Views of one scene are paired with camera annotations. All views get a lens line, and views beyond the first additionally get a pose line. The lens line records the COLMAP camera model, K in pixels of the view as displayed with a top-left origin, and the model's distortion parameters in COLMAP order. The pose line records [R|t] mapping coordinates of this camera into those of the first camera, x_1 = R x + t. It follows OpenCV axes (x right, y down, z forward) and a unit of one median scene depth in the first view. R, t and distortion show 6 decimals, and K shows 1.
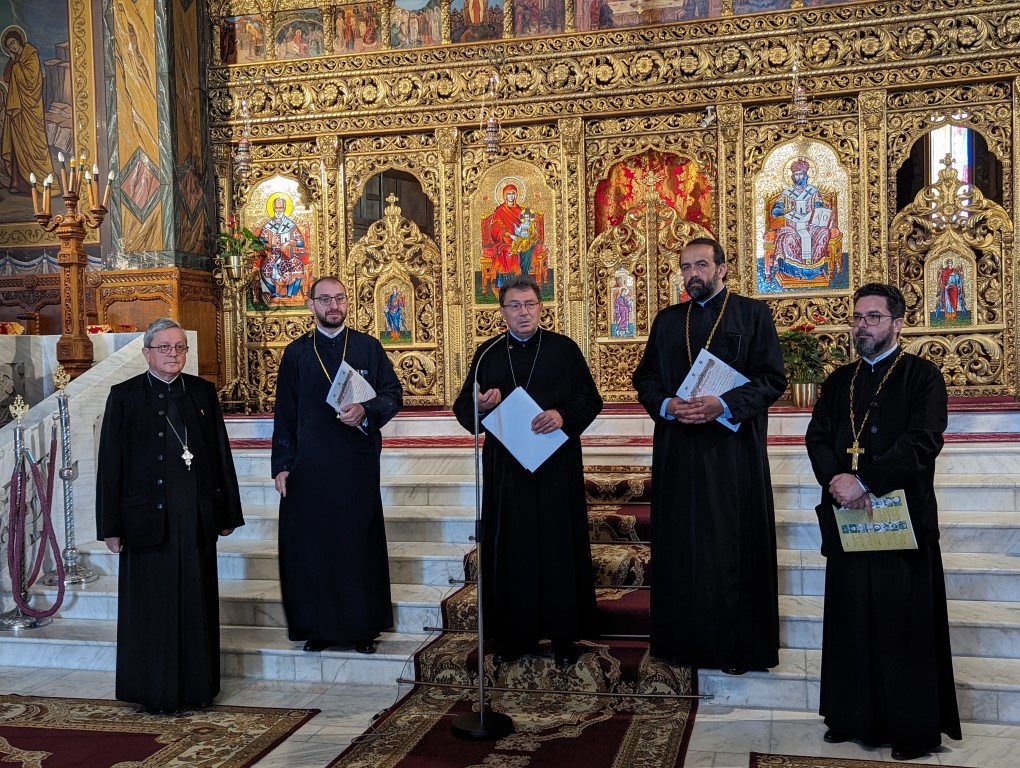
lens RADIAL K [[1091.5, 0, 505.1], [0, 1091.5, 389.2], [0, 0, 1]] dist [0.041946, 0.000000]
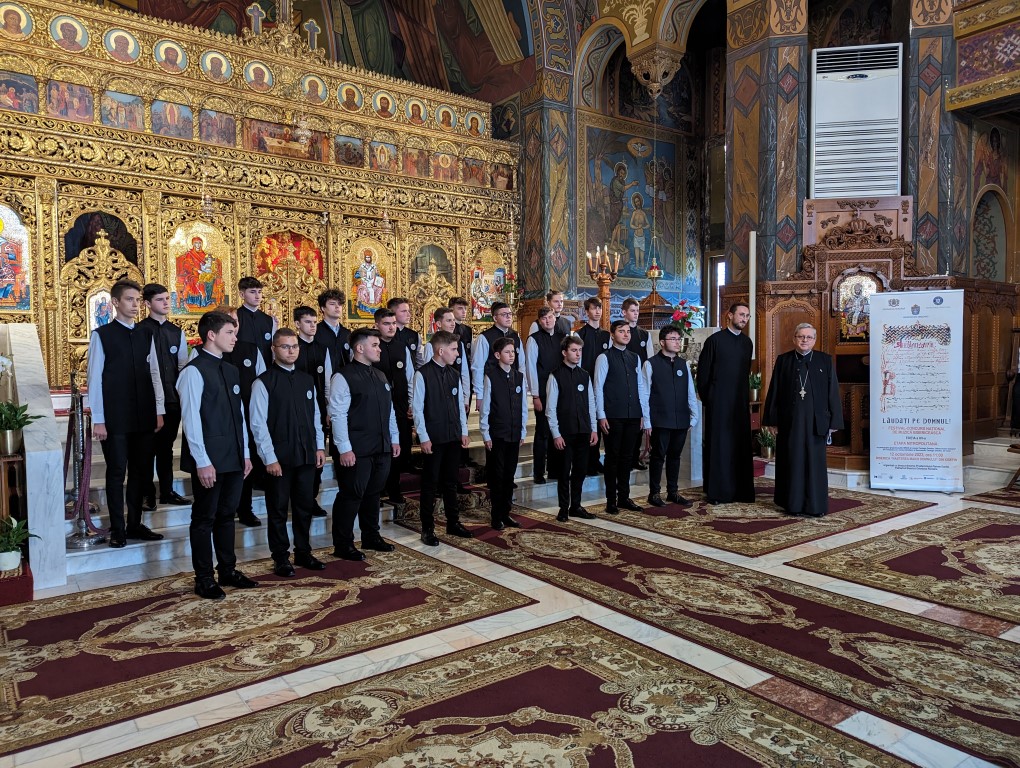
lens RADIAL K [[719.3, 0, 510.5], [0, 719.3, 382.3], [0, 0, 1]] dist [0.064900, -0.056103]
pose [[0.631343, -0.010835, 0.775428, -0.517899], [0.009157, 0.999937, 0.006517, 0.011837], [-0.775450, 0.002986, 0.631402, 0.026836]]
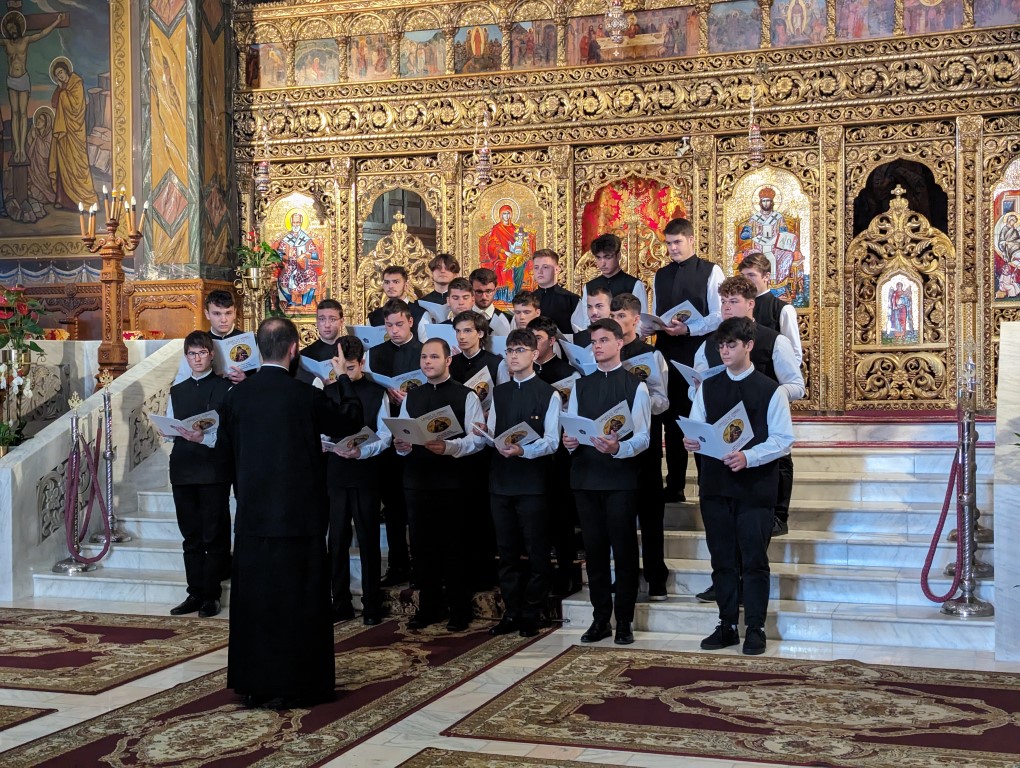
lens RADIAL K [[1438.7, 0, 503.1], [0, 1438.7, 389.9], [0, 0, 1]] dist [0.062723, 0.000000]
pose [[0.995717, 0.017835, -0.090720, 0.136470], [-0.018408, 0.999816, -0.005485, 0.002182], [0.090605, 0.007132, 0.995861, -0.416770]]
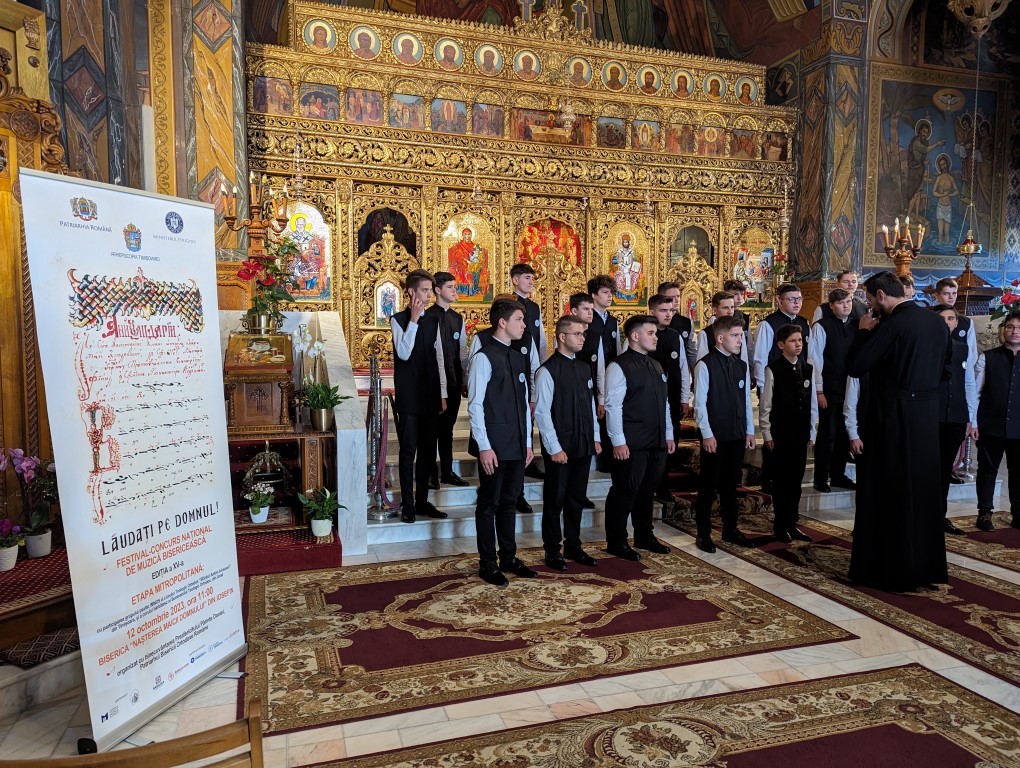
lens RADIAL K [[719.3, 0, 508.3], [0, 719.3, 390.7], [0, 0, 1]] dist [0.064900, -0.056103]
pose [[0.843404, -0.008651, 0.537210, -0.520975], [-0.012408, 0.999290, 0.035571, 0.010010], [-0.537136, -0.036667, 0.842698, 0.079862]]
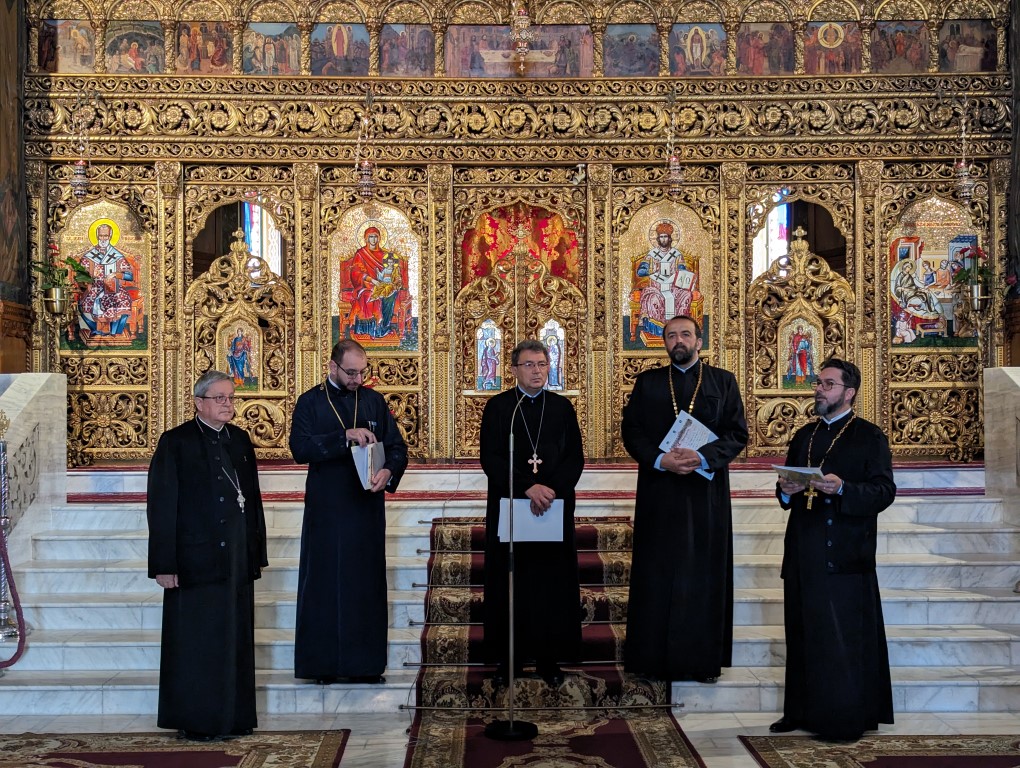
lens RADIAL K [[1438.7, 0, 506.7], [0, 1438.7, 392.6], [0, 0, 1]] dist [0.062723, 0.000000]
pose [[0.963938, 0.024899, 0.264959, -0.216198], [-0.014984, 0.999112, -0.039377, 0.004348], [-0.265705, 0.033987, 0.963455, -0.239878]]
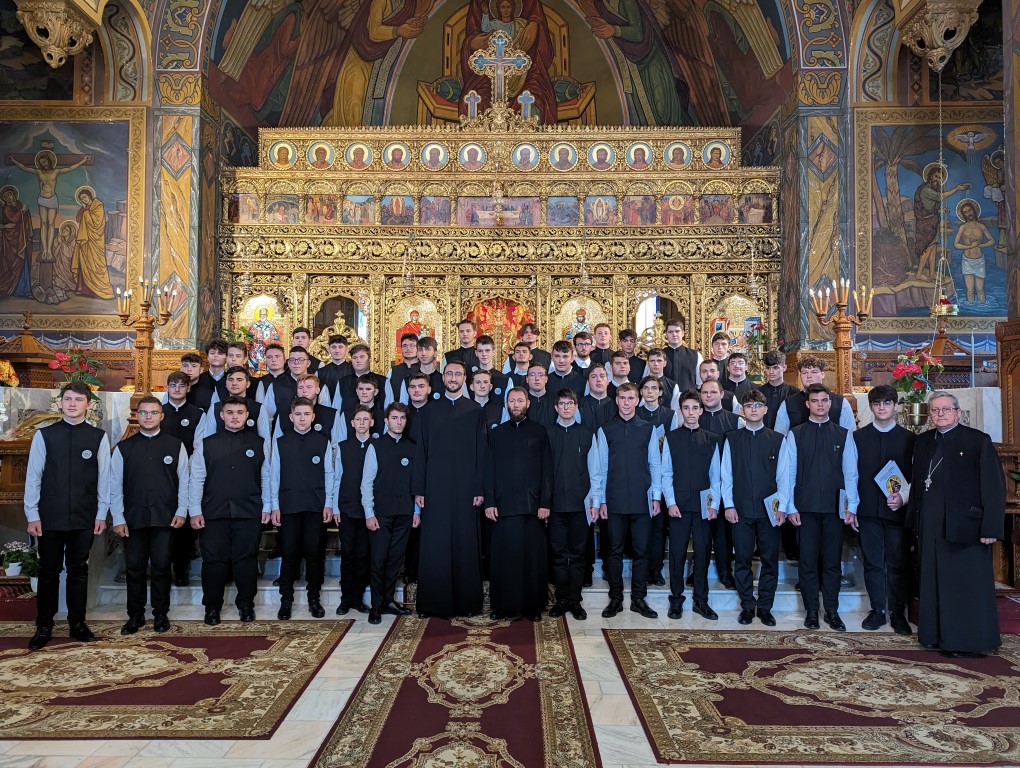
lens RADIAL K [[719.3, 0, 508.4], [0, 719.3, 385.3], [0, 0, 1]] dist [0.064900, -0.056103]
pose [[0.970687, 0.038493, 0.237243, -0.116359], [-0.023667, 0.997603, -0.065026, -0.004696], [-0.239177, 0.057505, 0.969272, -0.101492]]
